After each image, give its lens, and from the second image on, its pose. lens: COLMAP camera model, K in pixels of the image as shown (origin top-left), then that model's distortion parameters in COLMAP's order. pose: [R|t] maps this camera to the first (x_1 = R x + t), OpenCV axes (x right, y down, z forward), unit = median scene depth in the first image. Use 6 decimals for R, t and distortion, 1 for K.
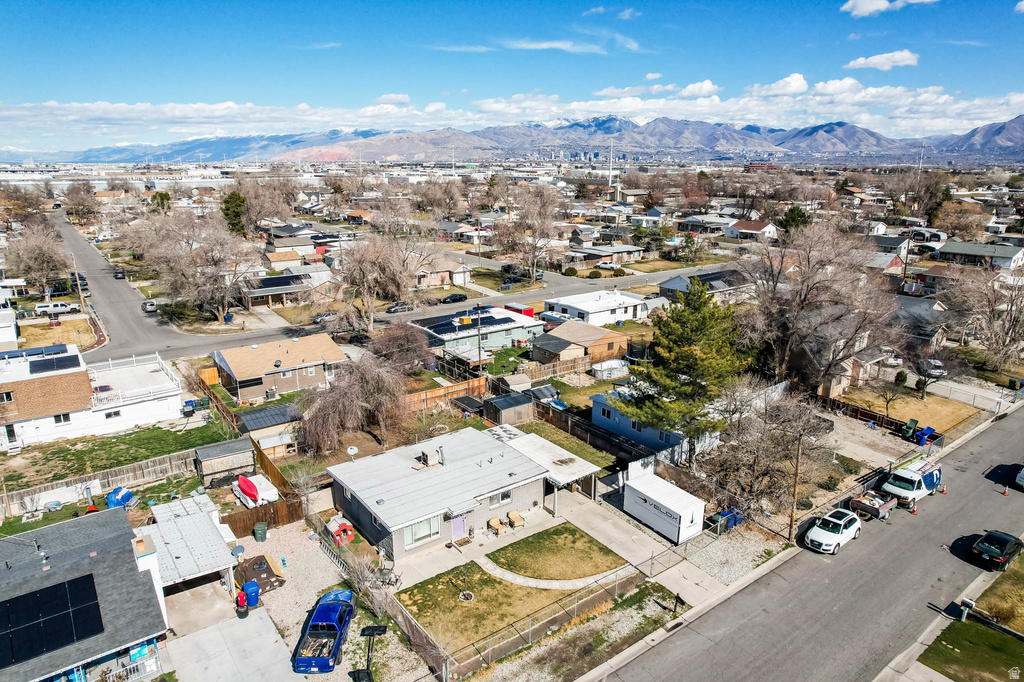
lens RADIAL K [[658.1, 0, 508.3], [0, 658.1, 343.3], [0, 0, 1]] dist [-0.083049, 0.073631]
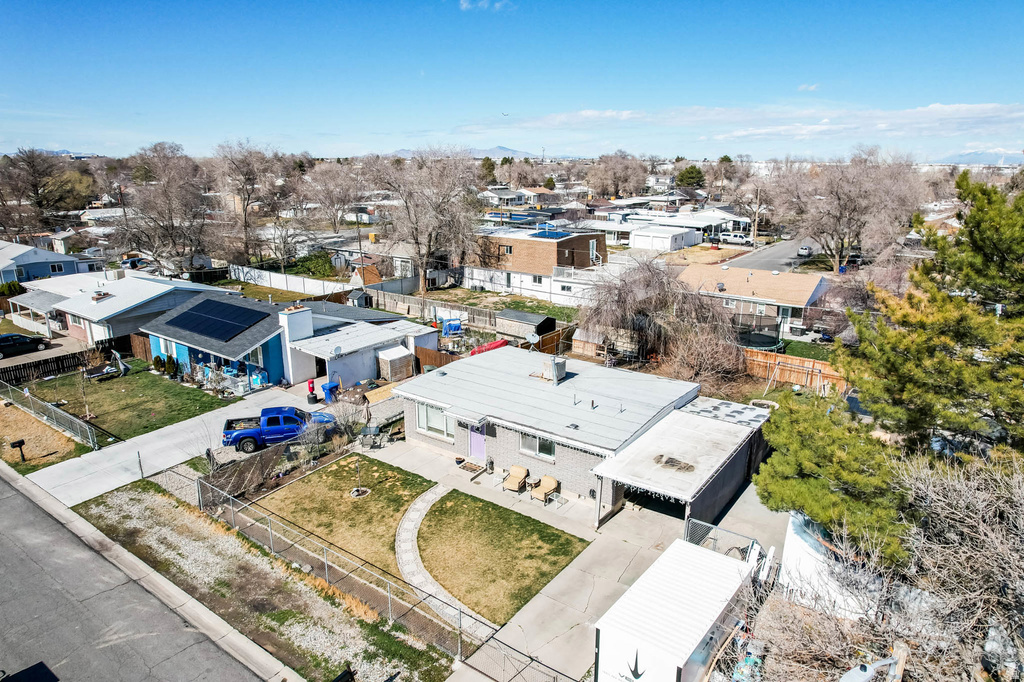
lens RADIAL K [[658.1, 0, 508.3], [0, 658.1, 343.3], [0, 0, 1]] dist [-0.083049, 0.073631]
pose [[0.292402, 0.259850, -0.920315, 0.555966], [-0.262362, 0.947246, 0.184096, 0.025678], [0.919602, 0.187625, 0.345152, 0.726439]]
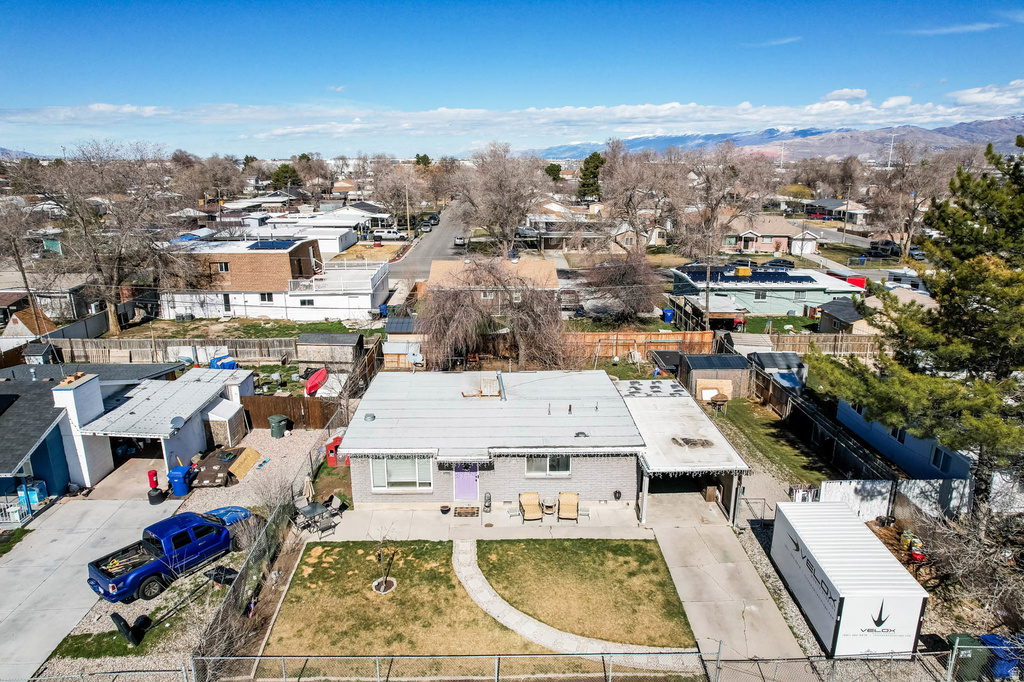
lens RADIAL K [[658.1, 0, 508.3], [0, 658.1, 343.3], [0, 0, 1]] dist [-0.083049, 0.073631]
pose [[0.812971, 0.158965, -0.560186, 0.282886], [-0.158678, 0.986087, 0.049542, 0.099217], [0.560267, 0.048613, 0.826884, 0.465860]]
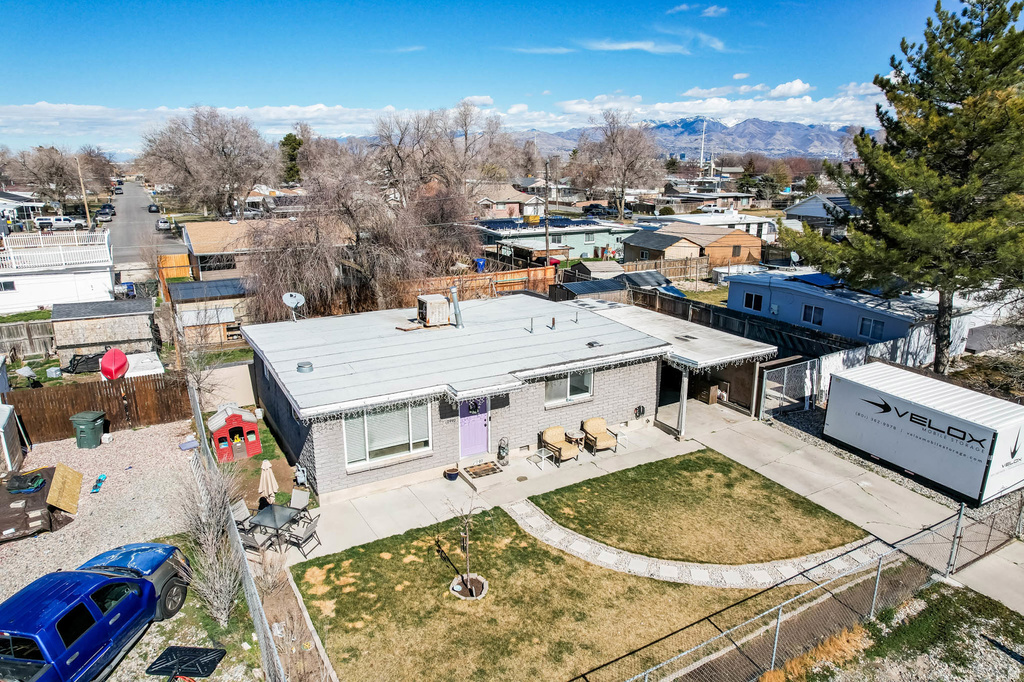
lens RADIAL K [[658.1, 0, 508.3], [0, 658.1, 343.3], [0, 0, 1]] dist [-0.083049, 0.073631]
pose [[0.992582, 0.034237, -0.116654, -0.000996], [-0.034840, 0.999388, -0.003128, 0.206969], [0.116476, 0.007169, 0.993168, 0.521959]]
